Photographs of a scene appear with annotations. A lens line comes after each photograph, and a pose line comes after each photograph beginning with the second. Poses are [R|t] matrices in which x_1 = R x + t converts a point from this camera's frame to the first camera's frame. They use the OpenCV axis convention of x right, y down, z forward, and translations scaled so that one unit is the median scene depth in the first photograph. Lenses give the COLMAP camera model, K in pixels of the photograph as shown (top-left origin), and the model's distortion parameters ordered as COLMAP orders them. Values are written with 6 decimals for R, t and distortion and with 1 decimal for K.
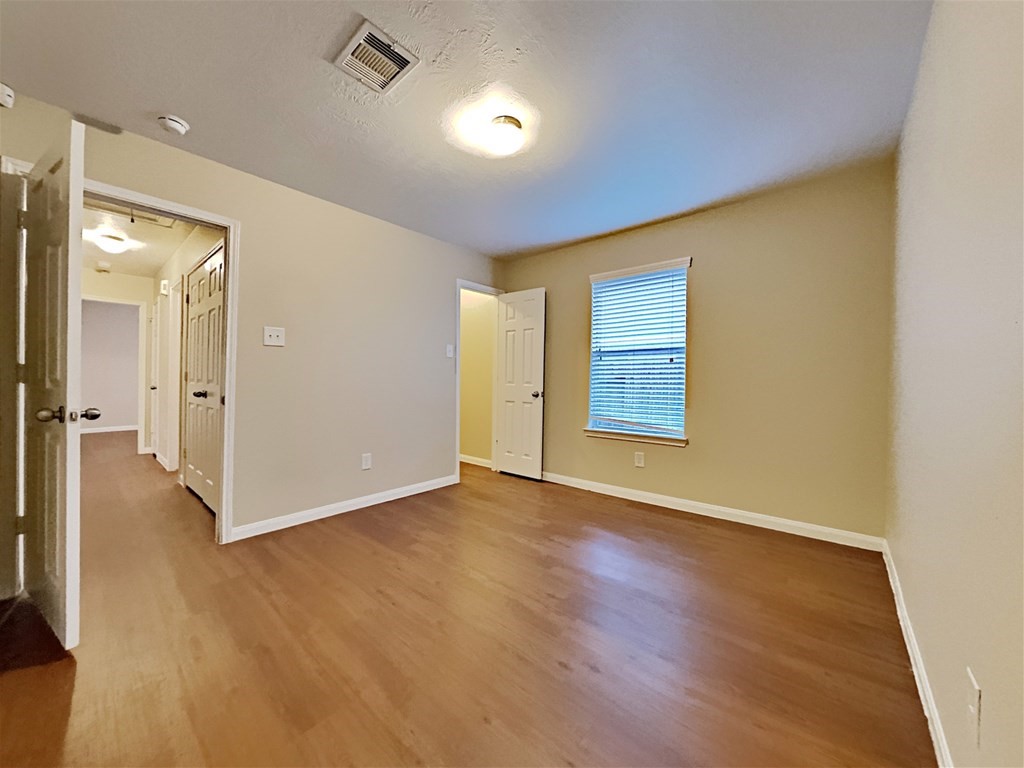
lens RADIAL K [[376.1, 0, 514.1], [0, 376.1, 380.7], [0, 0, 1]] dist [-0.000019, -0.000002]
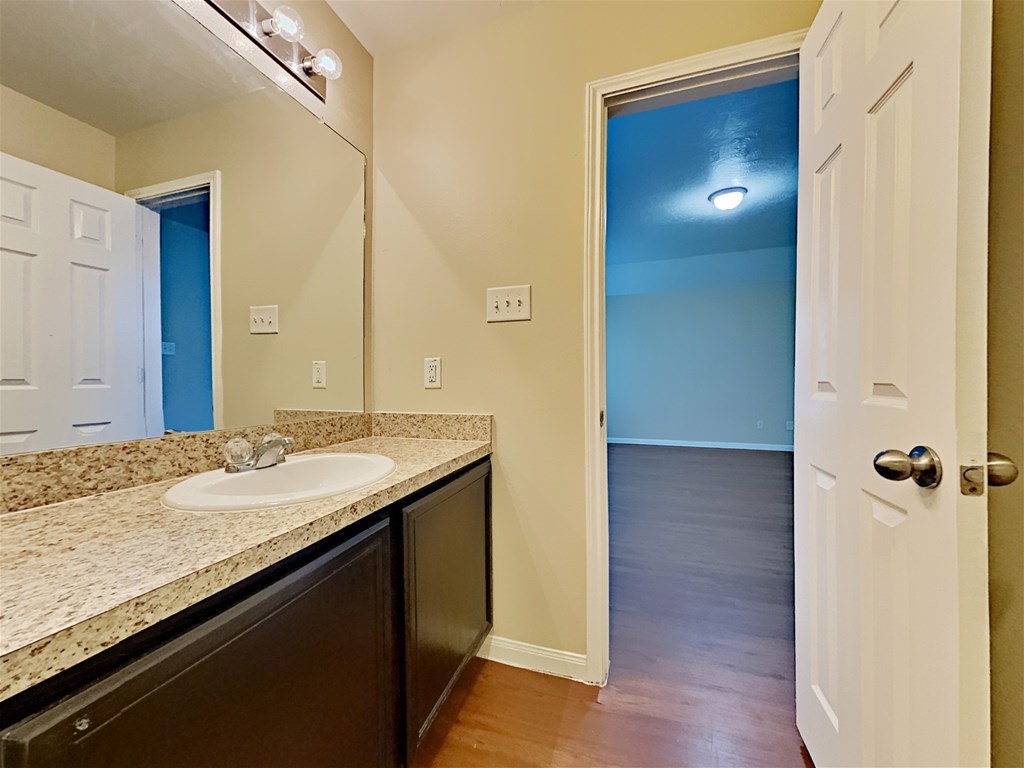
lens RADIAL K [[376.1, 0, 514.1], [0, 376.1, 380.7], [0, 0, 1]] dist [-0.000019, -0.000002]
pose [[0.394131, -0.005214, -0.919039, 0.133067], [0.008072, 0.999965, -0.002212, 0.001109], [0.919019, -0.006547, 0.394159, 0.797728]]
